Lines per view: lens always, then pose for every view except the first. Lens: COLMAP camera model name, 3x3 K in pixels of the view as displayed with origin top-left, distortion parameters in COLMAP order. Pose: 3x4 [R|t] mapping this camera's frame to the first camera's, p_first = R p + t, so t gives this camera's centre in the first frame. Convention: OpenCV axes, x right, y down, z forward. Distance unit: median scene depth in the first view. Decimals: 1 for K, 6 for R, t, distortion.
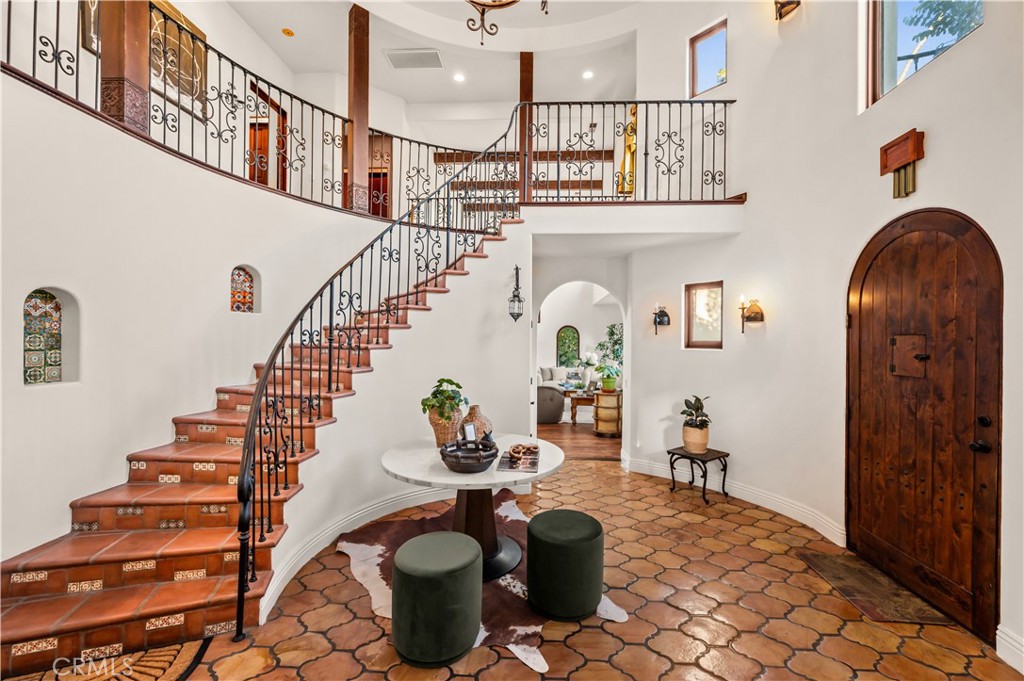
lens RADIAL K [[413.7, 0, 512.0], [0, 413.7, 340.5], [0, 0, 1]] dist [-0.000447, -0.000118]
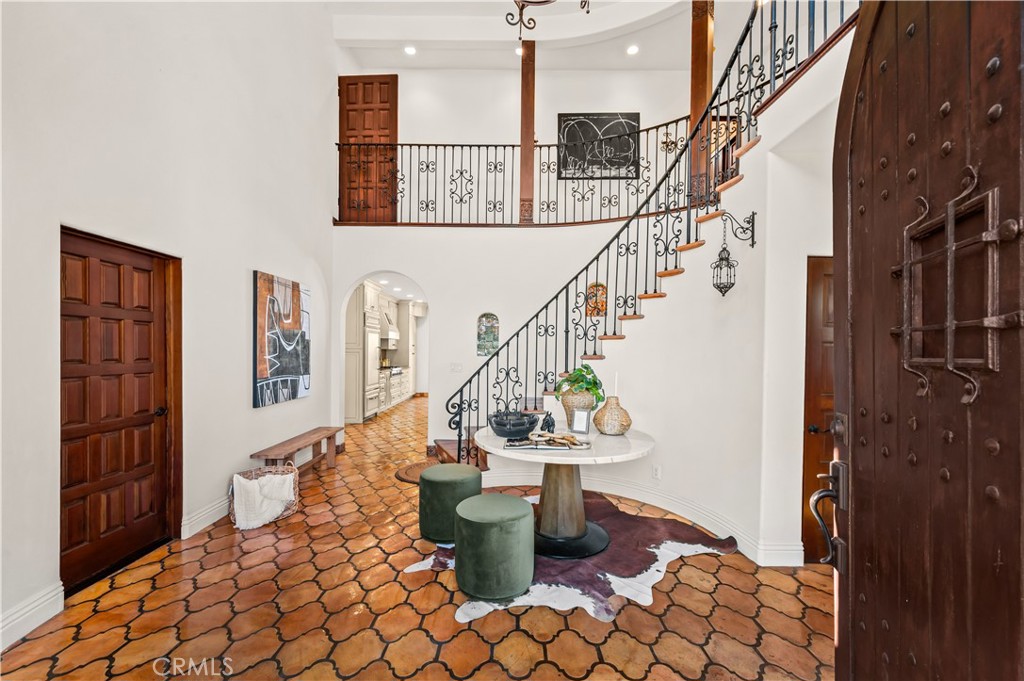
lens RADIAL K [[415.5, 0, 512.1], [0, 415.5, 349.2], [0, 0, 1]] dist [-0.000911, -0.000136]
pose [[0.063321, -0.007363, -0.997966, 0.902831], [-0.009461, 0.999923, -0.007978, 0.069777], [0.997948, 0.009947, 0.063246, 0.798632]]
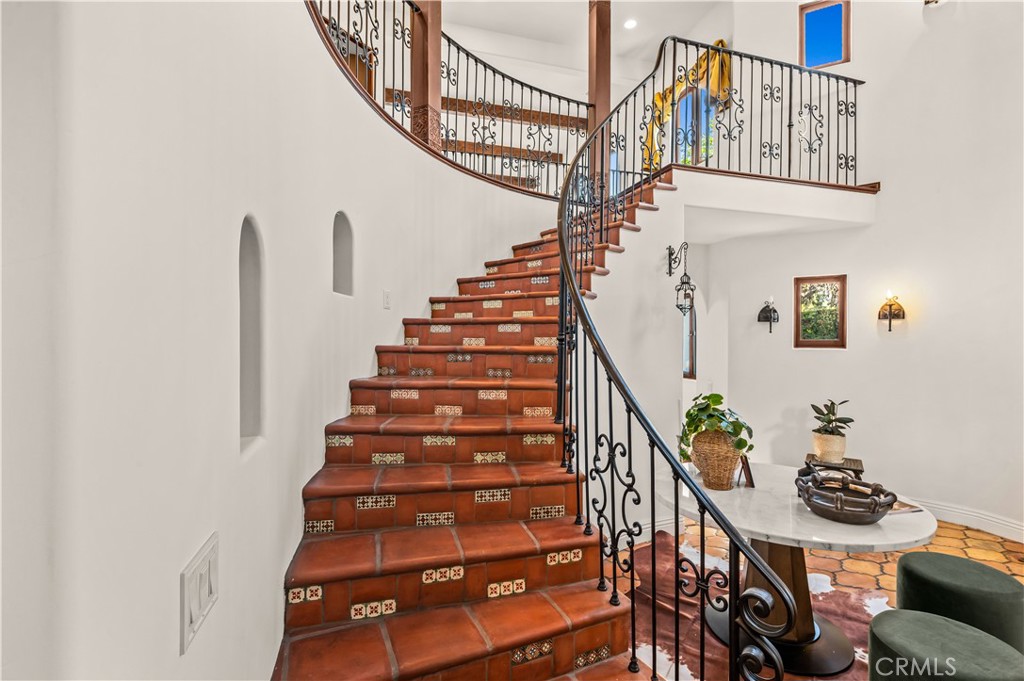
lens RADIAL K [[476.6, 0, 507.5], [0, 476.6, 343.2], [0, 0, 1]] dist [0.001251, -0.000145]
pose [[0.941405, -0.005860, 0.337227, -0.803129], [0.003390, 0.999963, 0.007912, -0.003037], [-0.337261, -0.006305, 0.941390, 0.353480]]
